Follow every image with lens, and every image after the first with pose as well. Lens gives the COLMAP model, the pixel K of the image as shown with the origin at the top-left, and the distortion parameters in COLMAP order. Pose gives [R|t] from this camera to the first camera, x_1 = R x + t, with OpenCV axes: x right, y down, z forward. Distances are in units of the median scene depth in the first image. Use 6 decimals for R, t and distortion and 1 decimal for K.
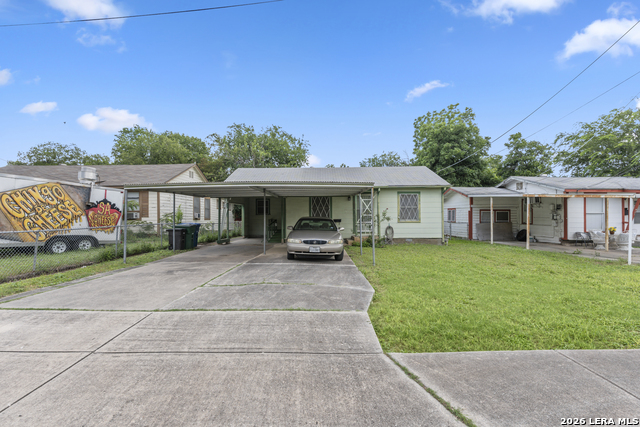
lens RADIAL K [[305.4, 0, 322.3], [0, 305.4, 216.4], [0, 0, 1]] dist [0.001079, 0.000163]
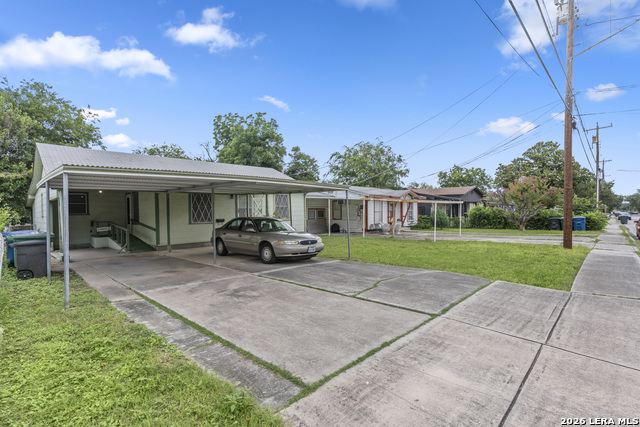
lens RADIAL K [[305.4, 0, 322.5], [0, 305.4, 212.9], [0, 0, 1]] dist [0.001079, 0.000163]
pose [[0.688949, -0.008450, 0.724760, -0.396717], [0.011465, 0.999934, 0.000759, -0.006385], [-0.724719, 0.007786, 0.689001, 0.155958]]
